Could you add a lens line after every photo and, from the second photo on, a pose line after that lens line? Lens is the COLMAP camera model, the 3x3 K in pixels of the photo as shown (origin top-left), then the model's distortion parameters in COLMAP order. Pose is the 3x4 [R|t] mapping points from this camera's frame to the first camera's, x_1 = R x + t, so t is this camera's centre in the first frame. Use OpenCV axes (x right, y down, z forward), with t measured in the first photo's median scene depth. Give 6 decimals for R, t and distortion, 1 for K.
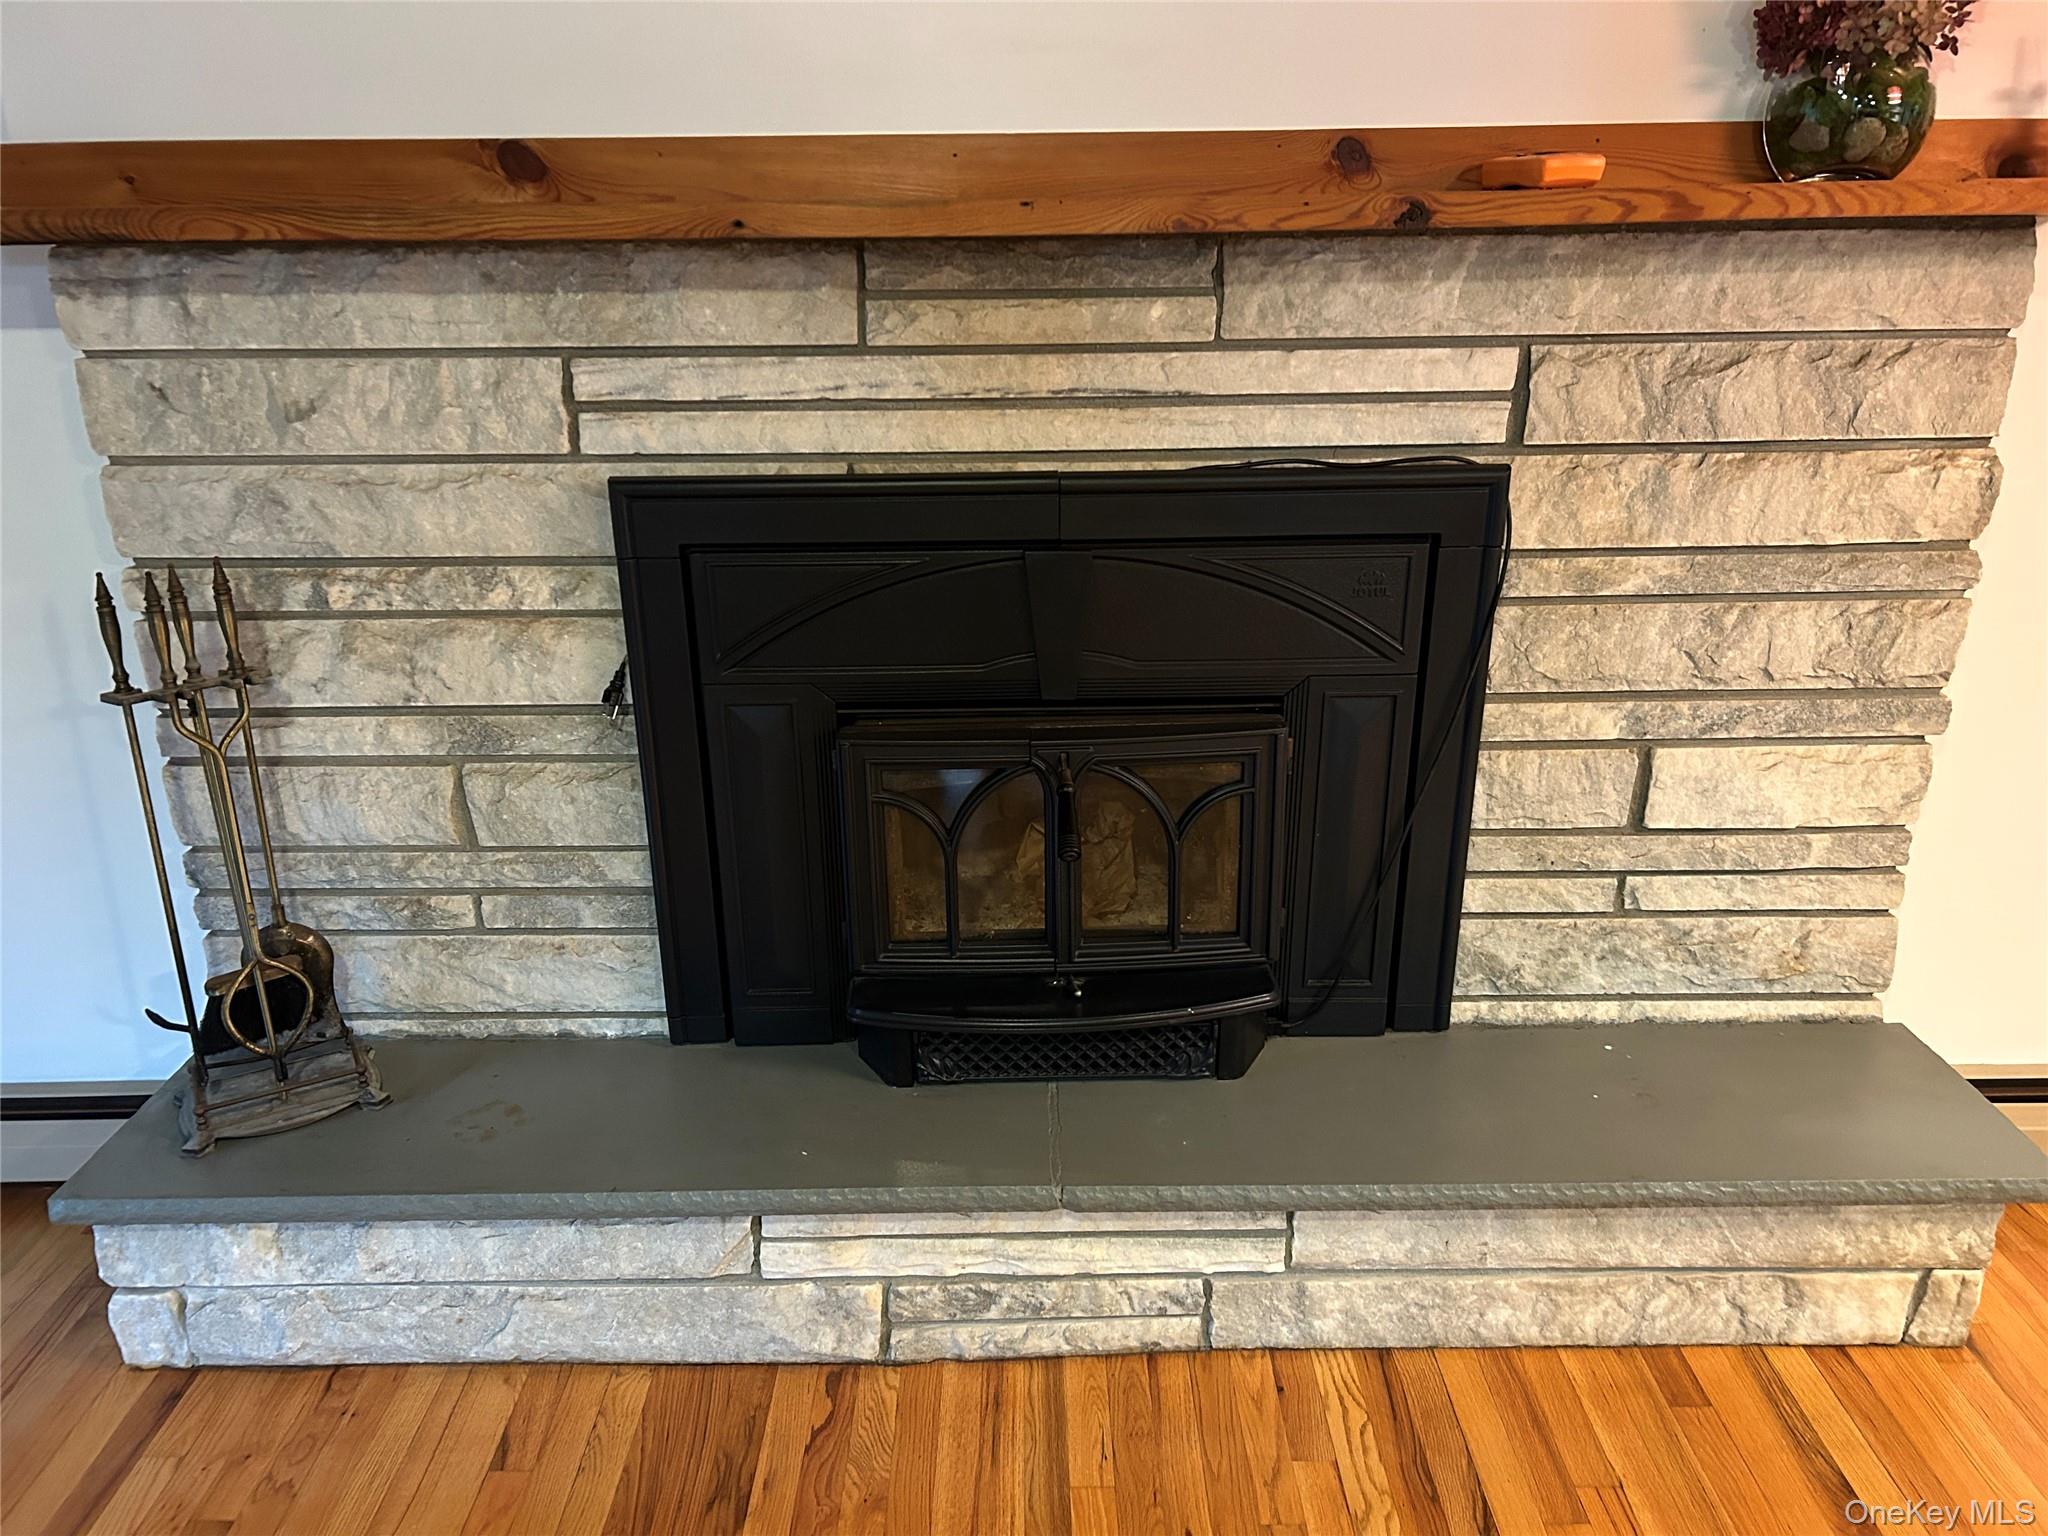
lens RADIAL K [[1550.3, 0, 1035.4], [0, 1550.3, 808.5], [0, 0, 1]] dist [0.028341, -0.008460]
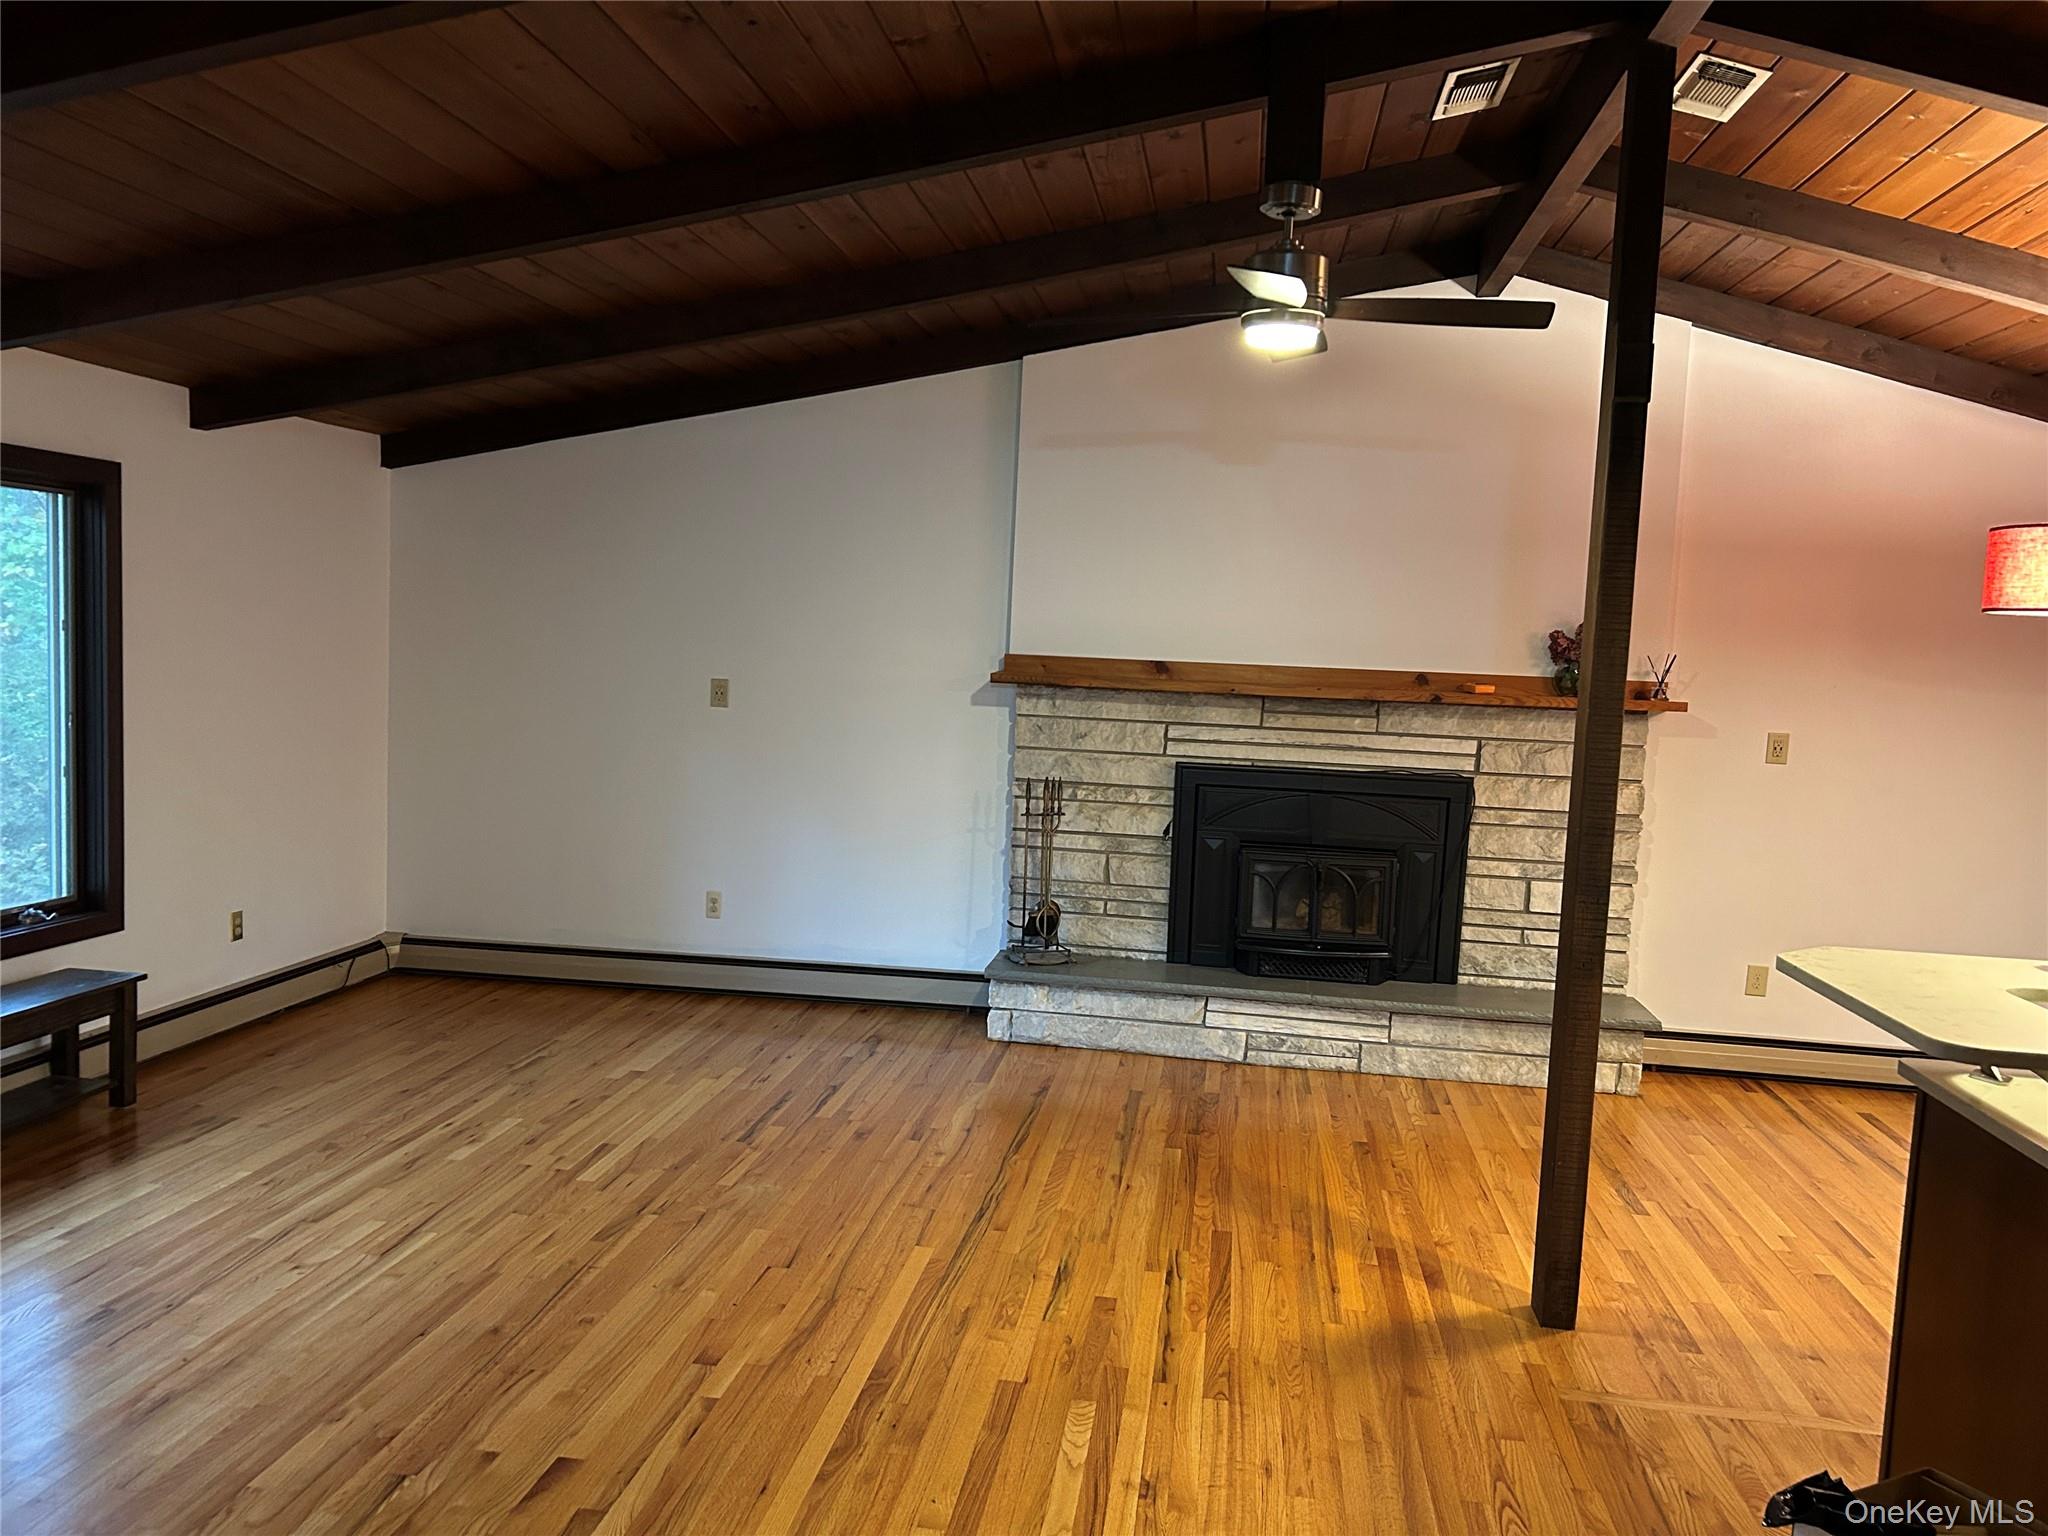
lens RADIAL K [[1545.4, 0, 1024.0], [0, 1545.4, 768.0], [0, 0, 1]] dist [0.042591, -0.051302]
pose [[0.987794, 0.066096, -0.141045, -0.133132], [-0.102439, 0.957795, -0.268579, 0.649745], [0.117340, 0.279750, 0.952875, -1.947145]]
